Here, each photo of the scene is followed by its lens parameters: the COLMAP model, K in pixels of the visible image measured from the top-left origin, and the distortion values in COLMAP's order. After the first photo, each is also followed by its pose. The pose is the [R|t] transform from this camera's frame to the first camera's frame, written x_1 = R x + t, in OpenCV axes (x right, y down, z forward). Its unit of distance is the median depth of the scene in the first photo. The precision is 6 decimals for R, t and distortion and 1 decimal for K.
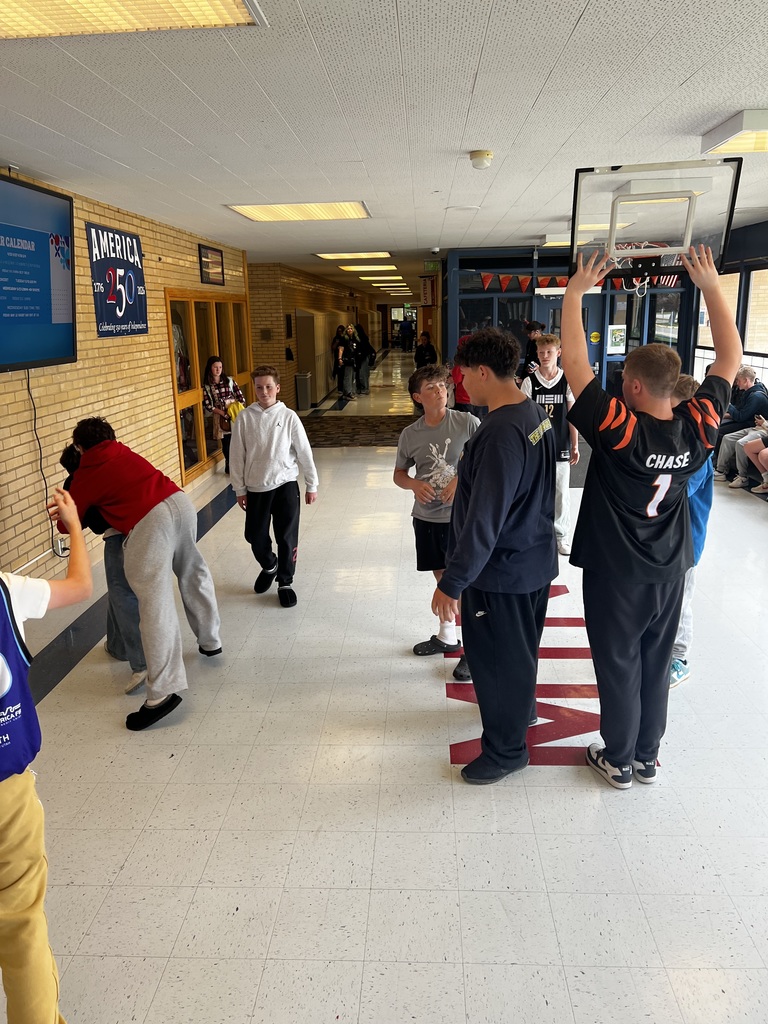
lens RADIAL K [[781.5, 0, 384.2], [0, 781.5, 494.3], [0, 0, 1]] dist [0.071097, -0.066628]
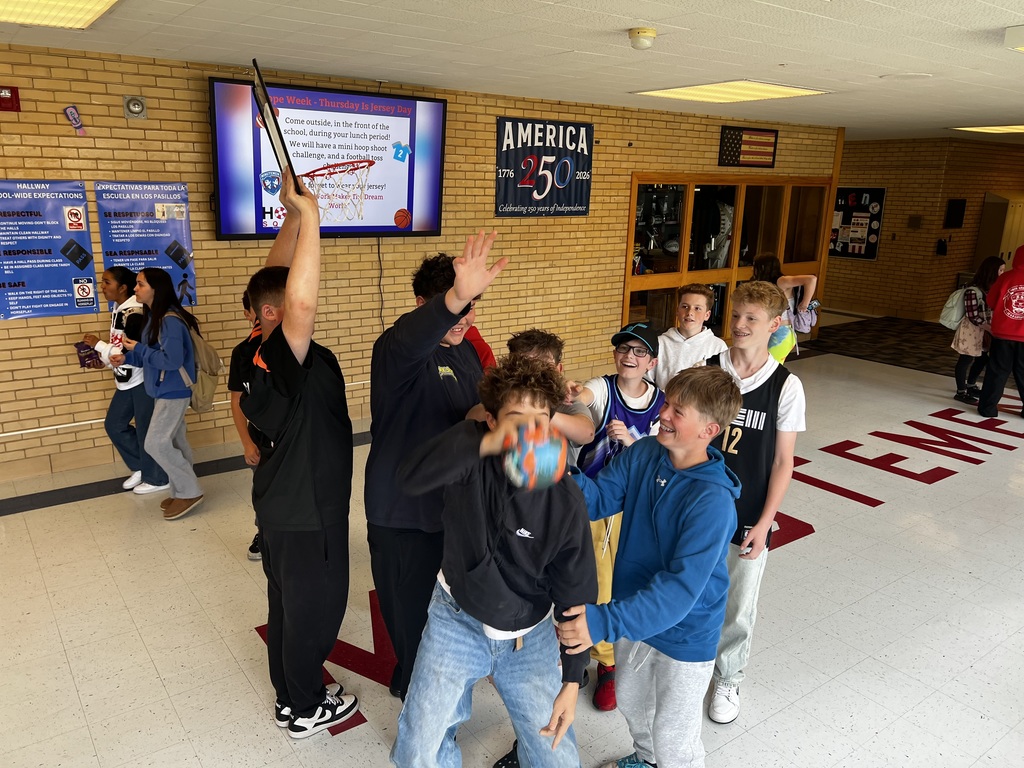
lens RADIAL K [[781.5, 0, 514.0], [0, 781.5, 393.0], [0, 0, 1]] dist [0.071097, -0.066628]
pose [[0.623355, 0.237745, -0.744920, 0.511417], [-0.210303, 0.968530, 0.133128, -0.094128], [0.753127, 0.073673, 0.653736, 0.249898]]
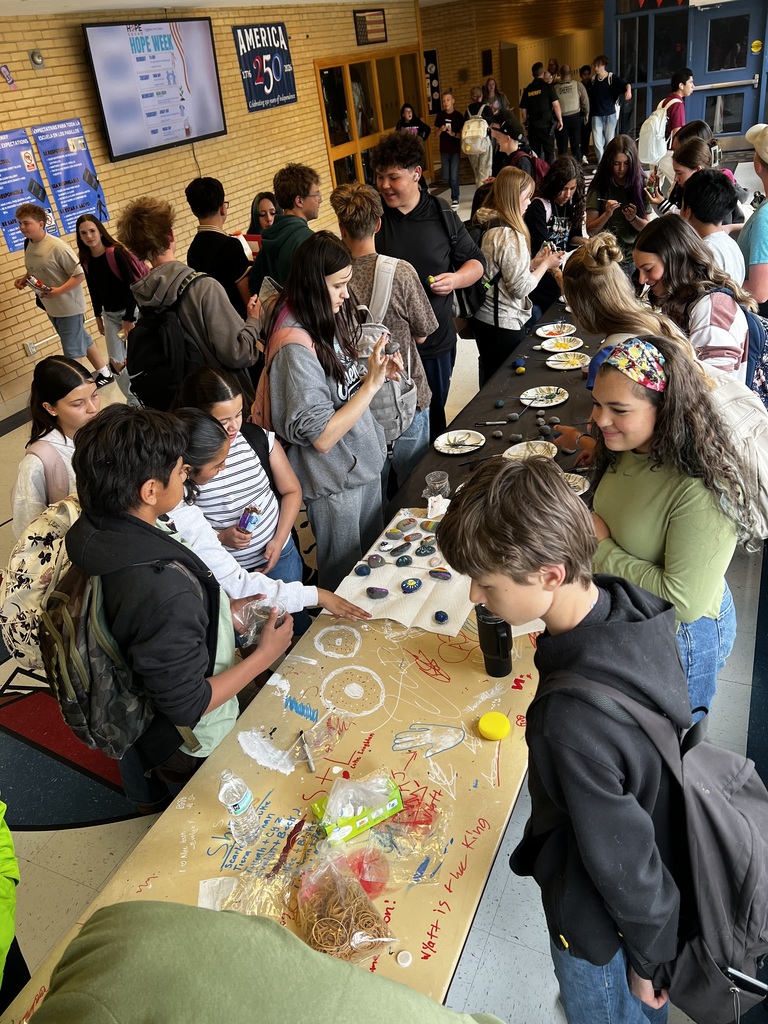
lens RADIAL K [[781.5, 0, 387.7], [0, 781.5, 512.3], [0, 0, 1]] dist [0.071097, -0.066628]
pose [[0.919497, 0.102205, -0.379578, 0.463587], [0.025857, 0.947792, 0.317838, 0.041805], [0.392246, -0.302066, 0.868850, -0.377203]]
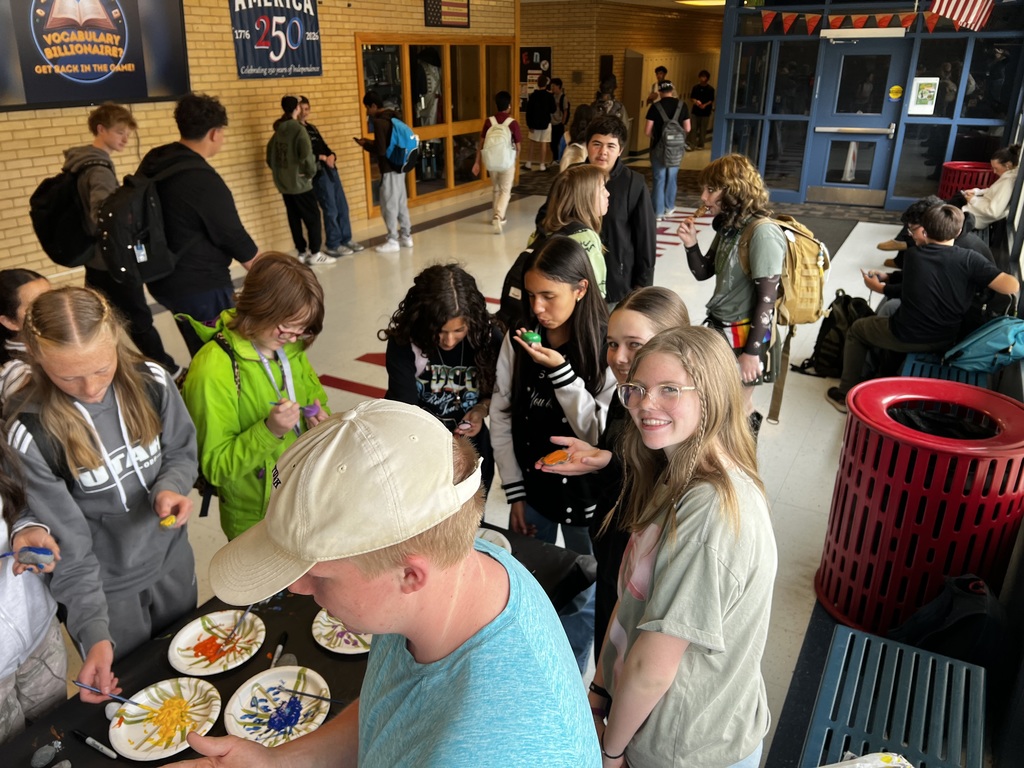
lens RADIAL K [[781.5, 0, 510.0], [0, 781.5, 381.5], [0, 0, 1]] dist [0.071097, -0.066628]
pose [[0.885259, 0.195258, -0.422126, 0.529851], [-0.118454, 0.972332, 0.201345, -0.038062], [0.449761, -0.128240, 0.883895, 0.054850]]
